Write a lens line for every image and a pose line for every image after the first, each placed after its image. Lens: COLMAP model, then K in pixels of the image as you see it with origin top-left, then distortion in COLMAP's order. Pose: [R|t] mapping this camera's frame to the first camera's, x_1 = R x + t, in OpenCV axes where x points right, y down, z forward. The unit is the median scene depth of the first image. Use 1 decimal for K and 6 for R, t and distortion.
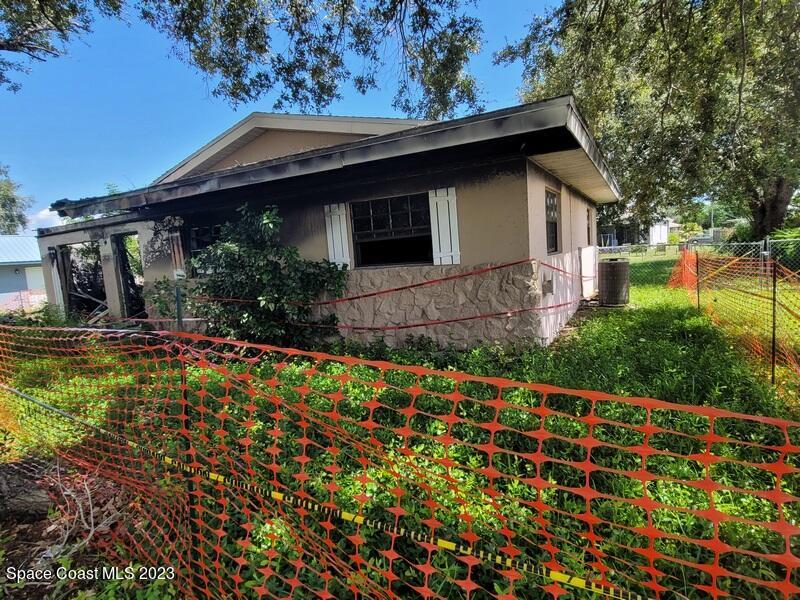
lens RADIAL K [[425.4, 0, 403.2], [0, 425.4, 291.9], [0, 0, 1]] dist [-0.005908, 0.003106]
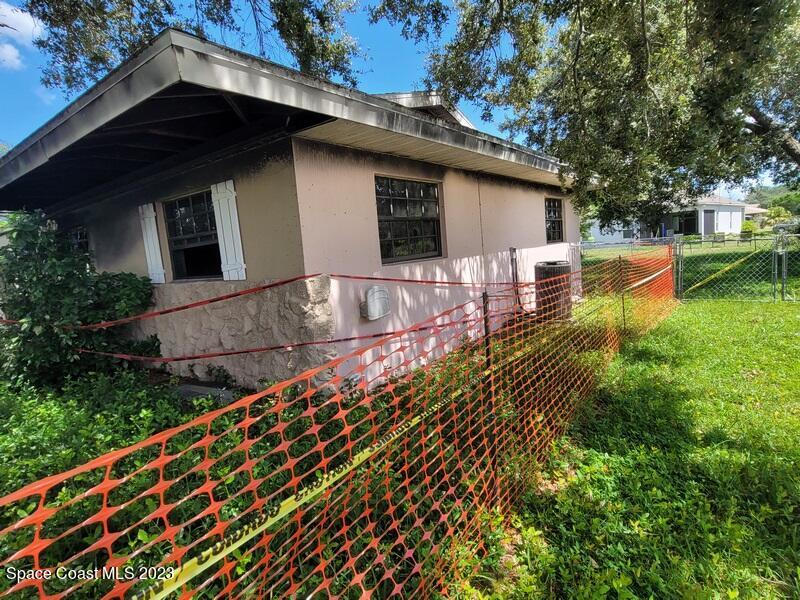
lens RADIAL K [[425.4, 0, 400.7], [0, 425.4, 296.9], [0, 0, 1]] dist [-0.005908, 0.003106]
pose [[0.986993, 0.006268, -0.160644, 0.436048], [-0.001513, 0.999558, 0.029706, -0.046957], [0.160759, -0.029076, 0.986565, 0.225382]]
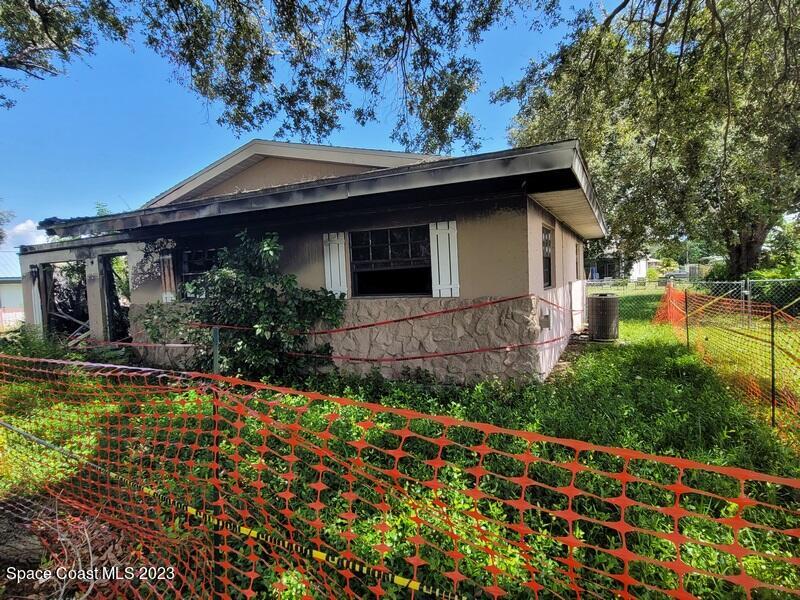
lens RADIAL K [[425.4, 0, 402.3], [0, 425.4, 293.3], [0, 0, 1]] dist [-0.005908, 0.003106]
pose [[0.998887, 0.028564, 0.037538, -0.030977], [-0.026316, 0.997907, -0.059062, -0.009217], [-0.039147, 0.058009, 0.997548, 0.003824]]
